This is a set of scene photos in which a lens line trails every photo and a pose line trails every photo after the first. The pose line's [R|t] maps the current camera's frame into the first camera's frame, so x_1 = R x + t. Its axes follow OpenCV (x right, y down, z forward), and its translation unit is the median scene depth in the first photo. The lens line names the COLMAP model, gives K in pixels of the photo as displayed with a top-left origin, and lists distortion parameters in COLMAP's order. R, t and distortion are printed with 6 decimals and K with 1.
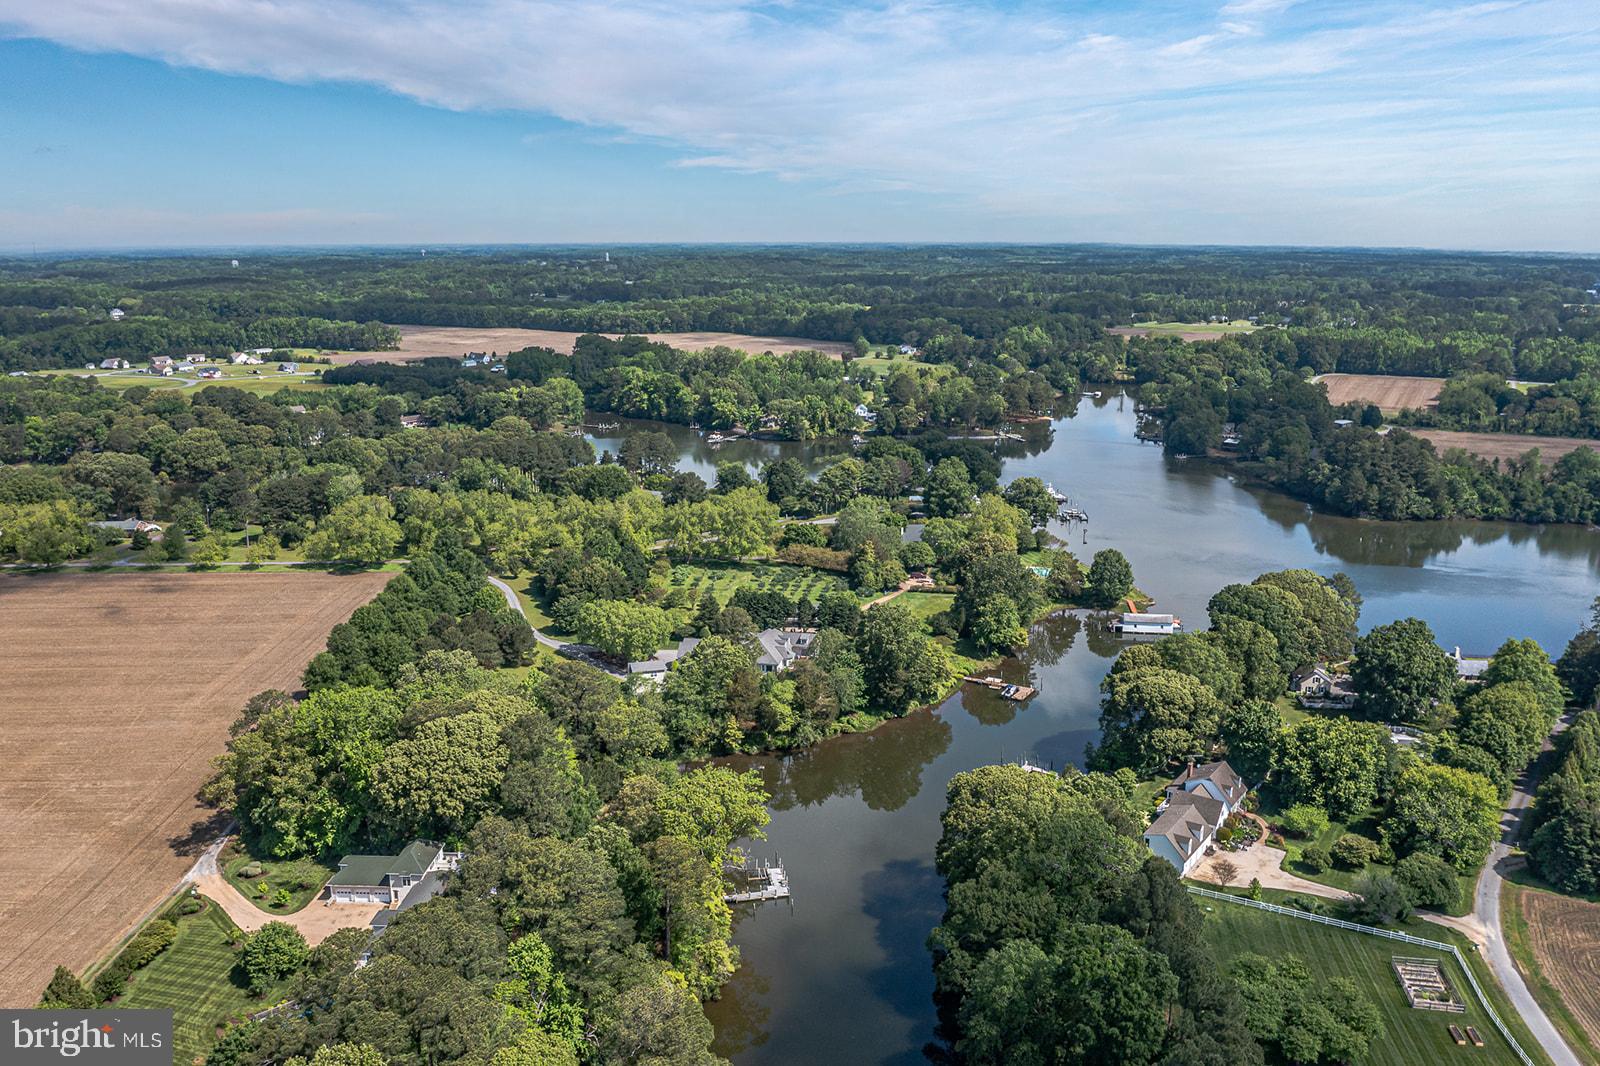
lens RADIAL K [[1273.9, 0, 800.0], [0, 1273.9, 533.0], [0, 0, 1]] dist [-0.022338, 0.002396]
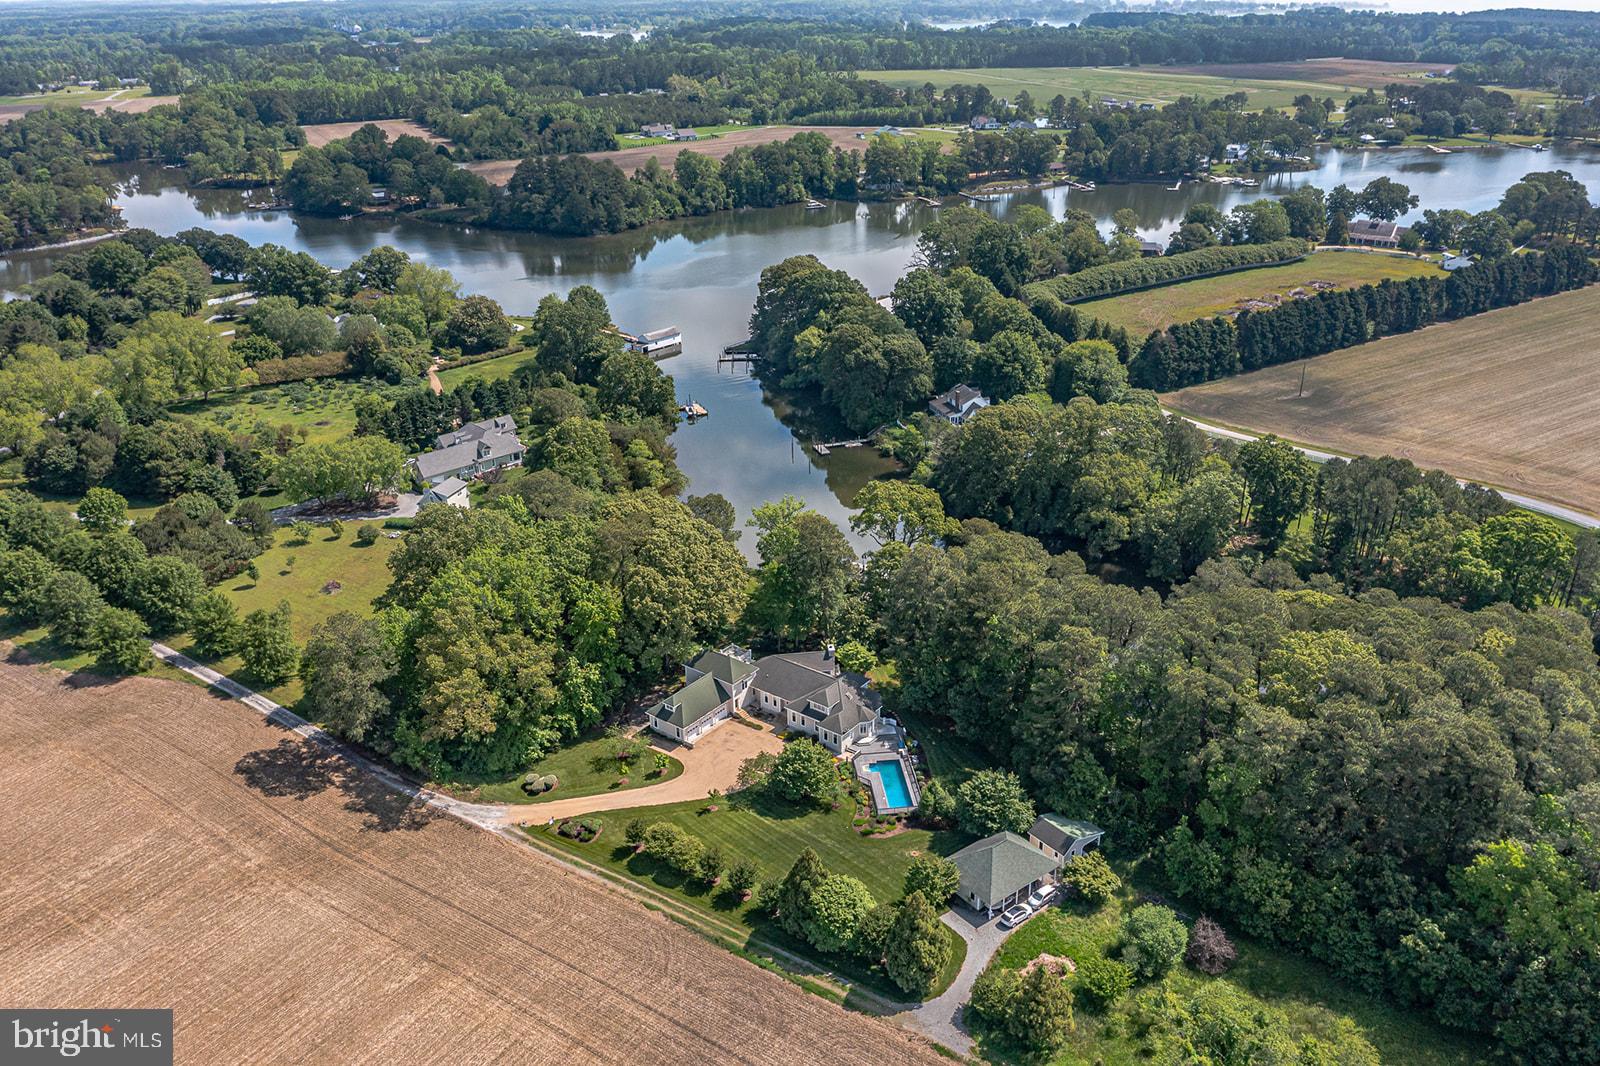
lens RADIAL K [[1270.9, 0, 800.0], [0, 1270.9, 533.0], [0, 0, 1]] dist [-0.023224, 0.004812]
pose [[0.576675, -0.340838, 0.742480, -0.485645], [0.202013, 0.940085, 0.274648, -0.045131], [-0.791604, -0.008392, 0.610977, 0.191630]]
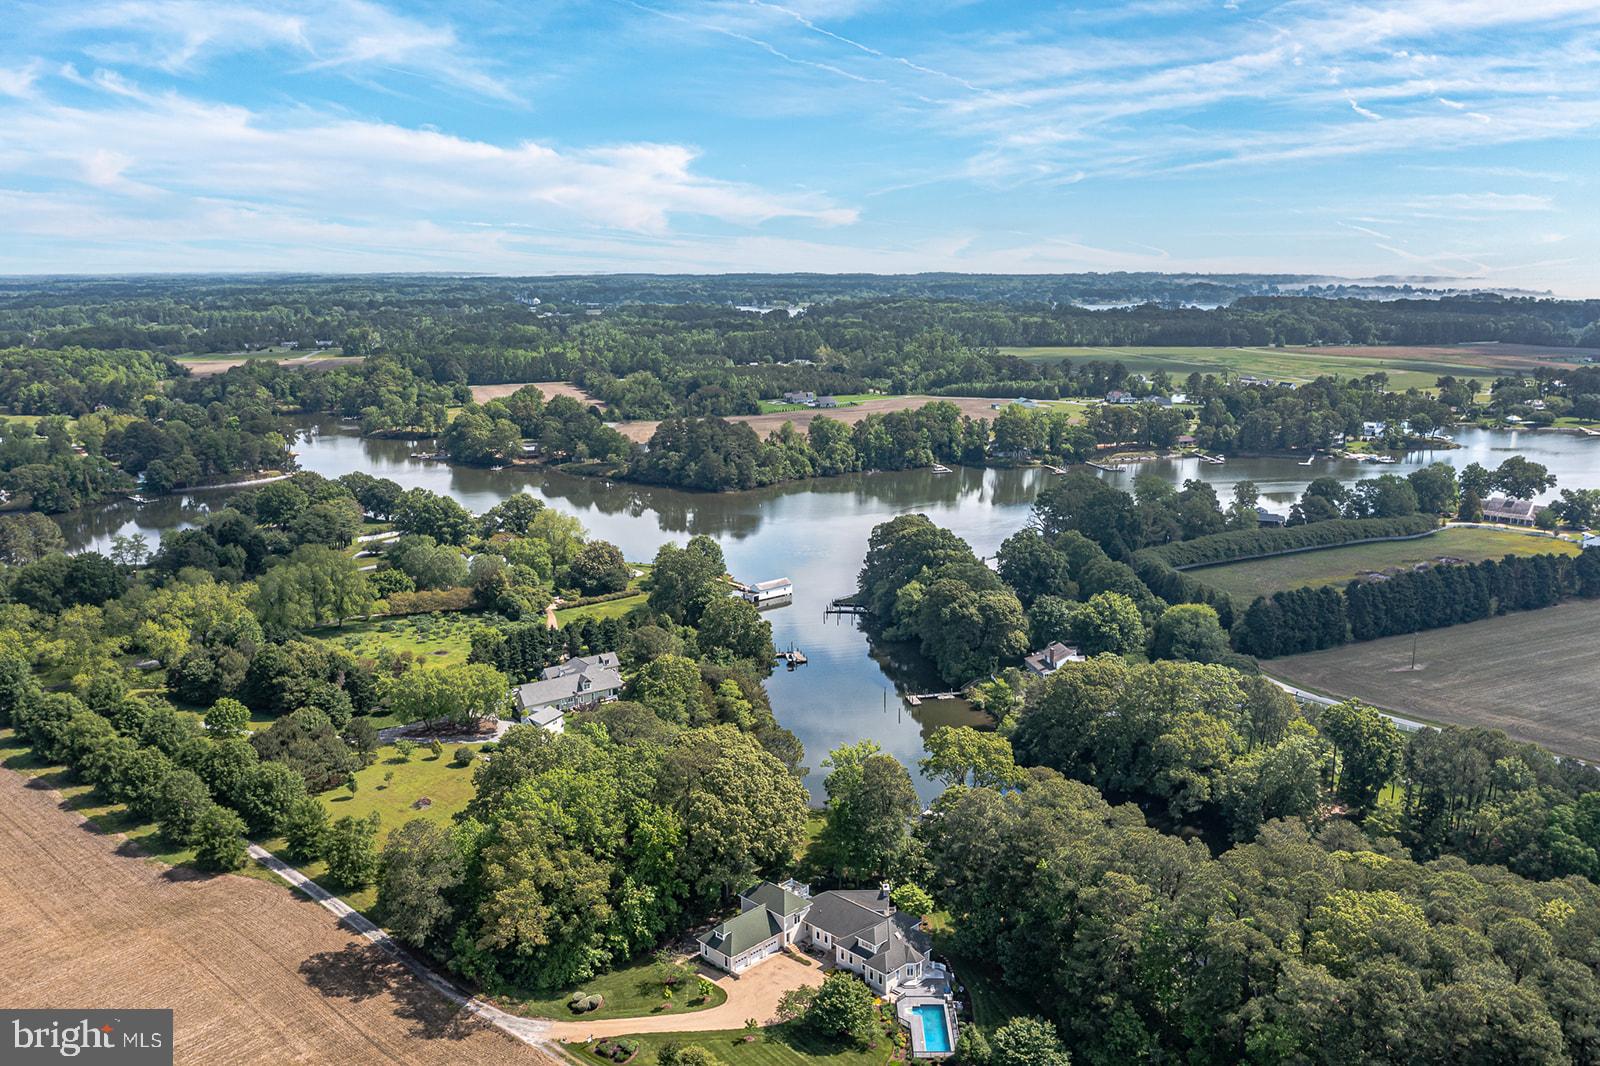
lens RADIAL K [[1296.2, 0, 800.0], [0, 1296.2, 533.0], [0, 0, 1]] dist [-0.024916, 0.008271]
pose [[0.670529, -0.161003, 0.724202, -0.492665], [0.177152, 0.982677, 0.054444, -0.034194], [-0.720422, 0.091787, 0.687436, 0.148167]]
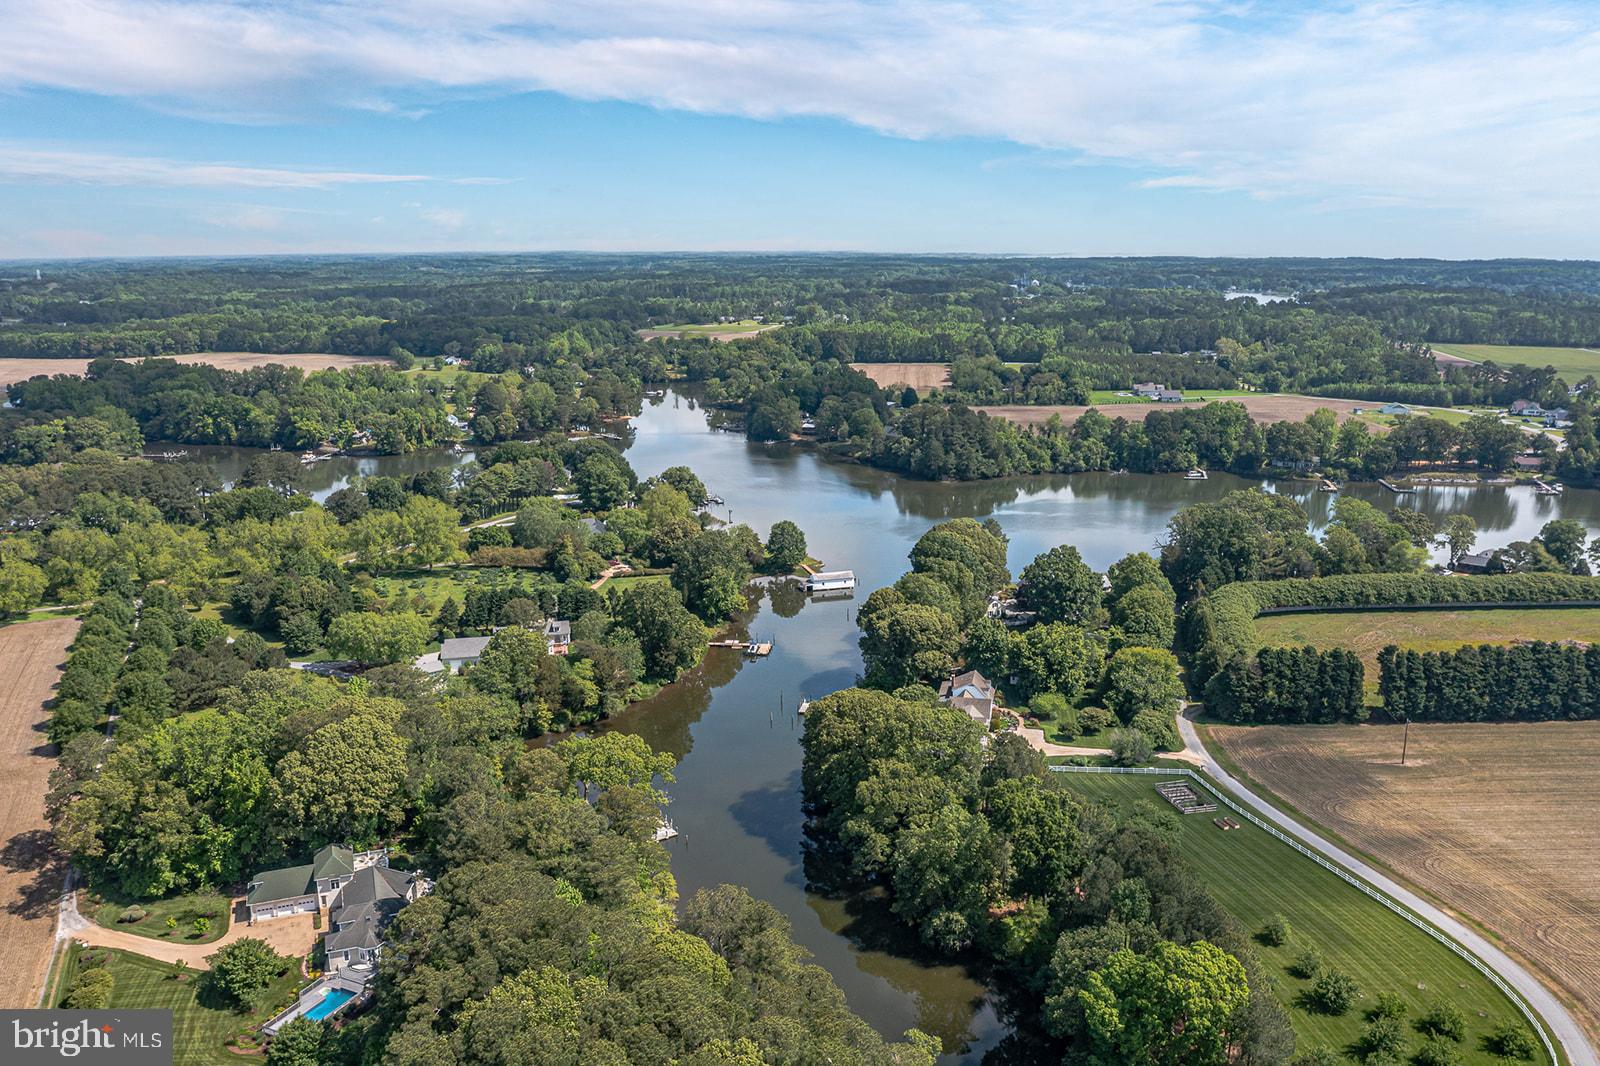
lens RADIAL K [[1270.9, 0, 800.0], [0, 1270.9, 533.0], [0, 0, 1]] dist [-0.023224, 0.004812]
pose [[0.918870, -0.095456, 0.382839, -0.166123], [0.097707, 0.995122, 0.013608, 0.008972], [-0.382270, 0.024903, 0.923715, -0.041656]]
